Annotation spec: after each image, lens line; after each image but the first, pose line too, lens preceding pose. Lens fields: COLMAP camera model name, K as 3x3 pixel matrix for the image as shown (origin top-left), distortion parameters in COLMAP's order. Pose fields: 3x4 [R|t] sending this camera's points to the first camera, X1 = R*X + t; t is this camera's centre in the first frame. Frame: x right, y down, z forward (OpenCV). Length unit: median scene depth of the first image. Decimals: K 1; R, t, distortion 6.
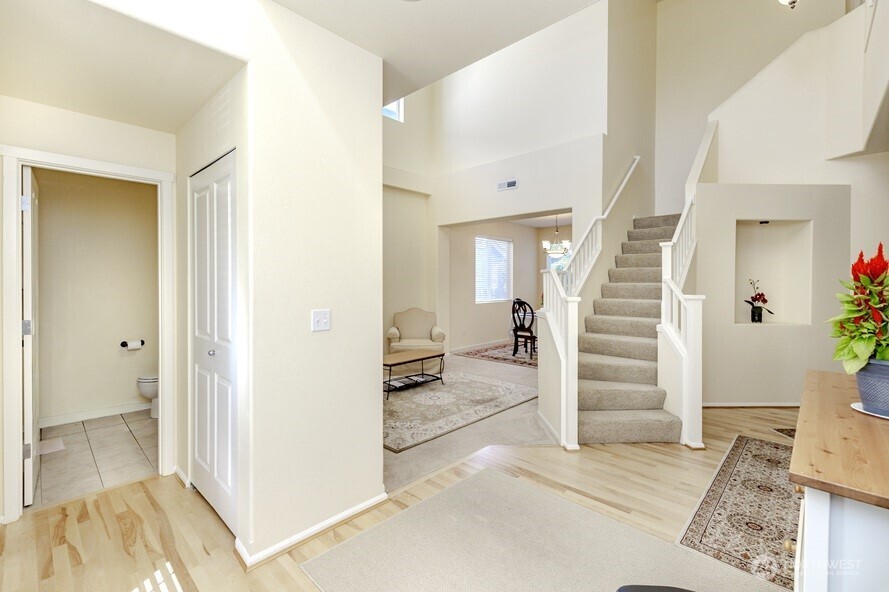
lens RADIAL K [[420.0, 0, 438.4], [0, 420.0, 287.3], [0, 0, 1]] dist [0.015791, -0.002183]
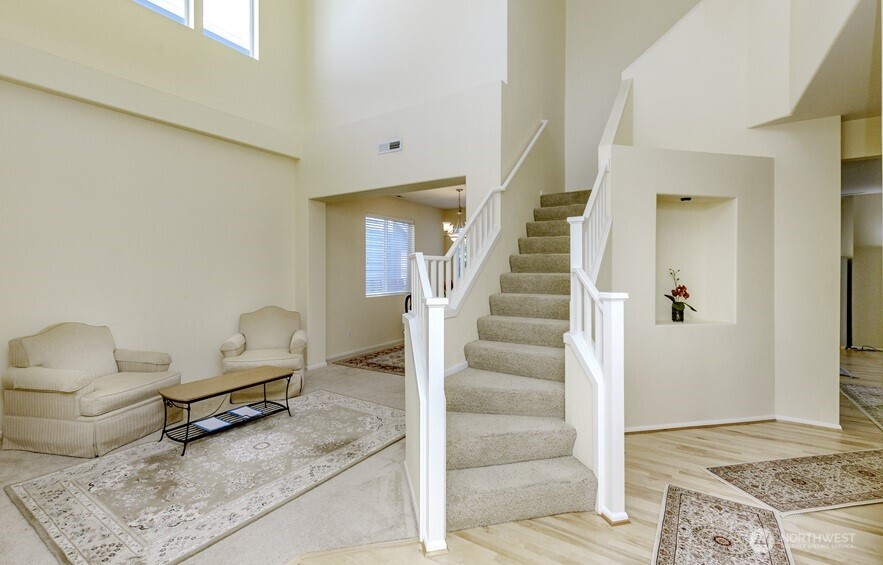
lens RADIAL K [[415.5, 0, 454.8], [0, 415.5, 273.8], [0, 0, 1]] dist [0.011716, -0.002343]
pose [[0.979145, -0.003159, 0.203136, 0.172927], [0.003662, 0.999991, -0.002098, -0.009405], [-0.203128, 0.002798, 0.979148, 0.310281]]
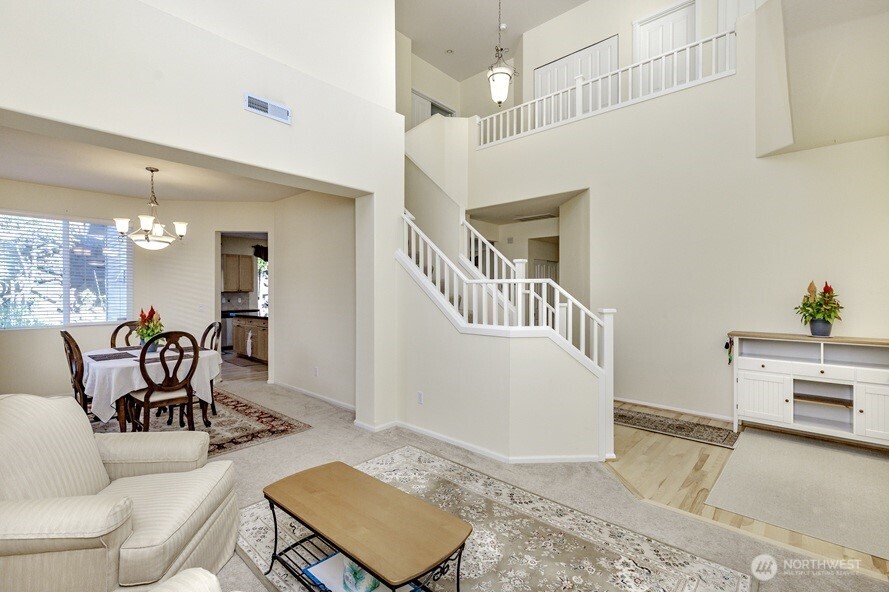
lens RADIAL K [[420.0, 0, 436.8], [0, 420.0, 291.2], [0, 0, 1]] dist [0.015791, -0.002183]
pose [[-0.068239, -0.012267, 0.997594, -0.522674], [0.010914, 0.999855, 0.013042, -0.030545], [-0.997609, 0.011778, -0.068096, 1.147881]]
